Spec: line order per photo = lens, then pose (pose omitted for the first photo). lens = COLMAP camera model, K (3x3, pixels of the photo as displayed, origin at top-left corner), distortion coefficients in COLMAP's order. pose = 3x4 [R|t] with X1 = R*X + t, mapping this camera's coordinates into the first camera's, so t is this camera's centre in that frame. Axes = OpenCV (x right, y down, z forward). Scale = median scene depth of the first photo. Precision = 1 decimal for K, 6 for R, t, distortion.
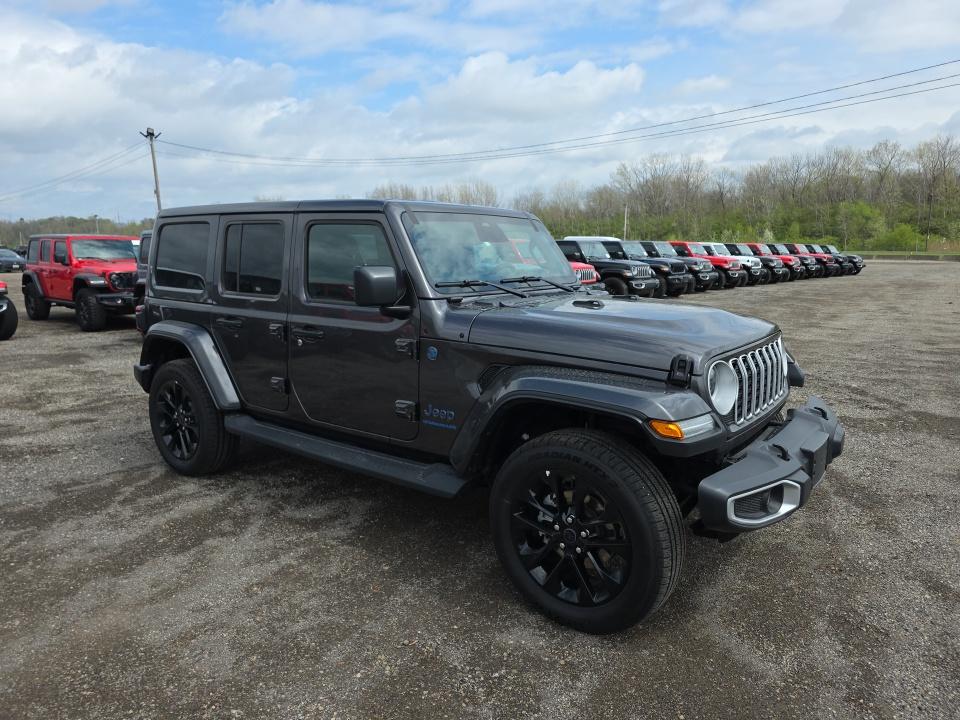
lens RADIAL K [[647.6, 0, 480.0], [0, 647.6, 360.0], [0, 0, 1]] dist [0.058516, -0.056568]
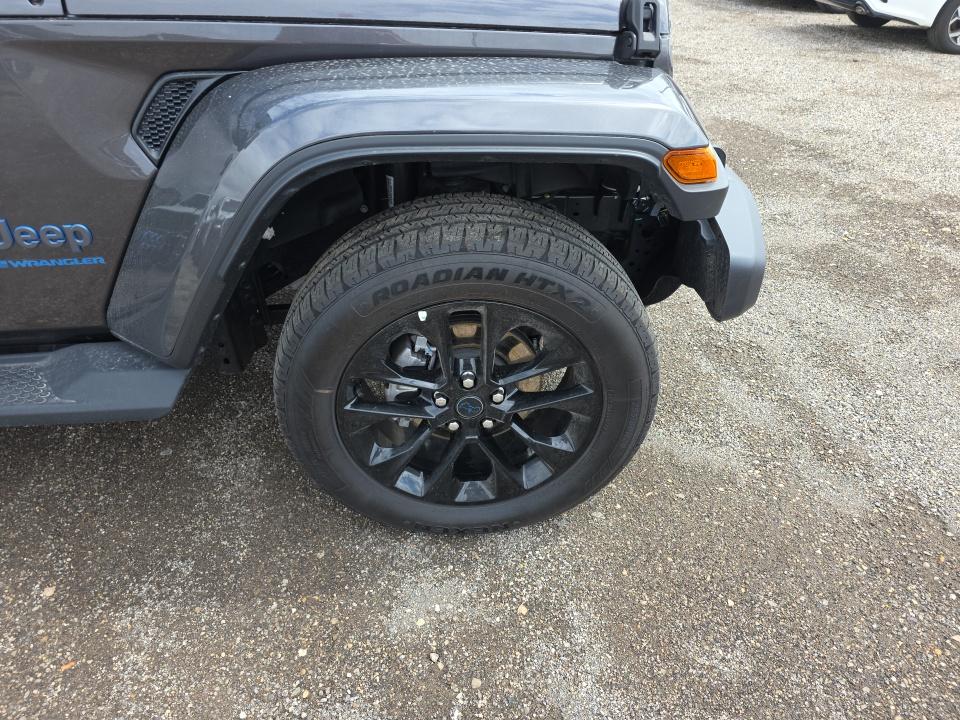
lens RADIAL K [[647.6, 0, 480.0], [0, 647.6, 360.0], [0, 0, 1]] dist [0.058516, -0.056568]
pose [[0.755484, -0.380127, 0.533617, -0.121542], [0.108464, 0.875803, 0.470325, -0.009264], [-0.646126, -0.297445, 0.702885, 0.646640]]
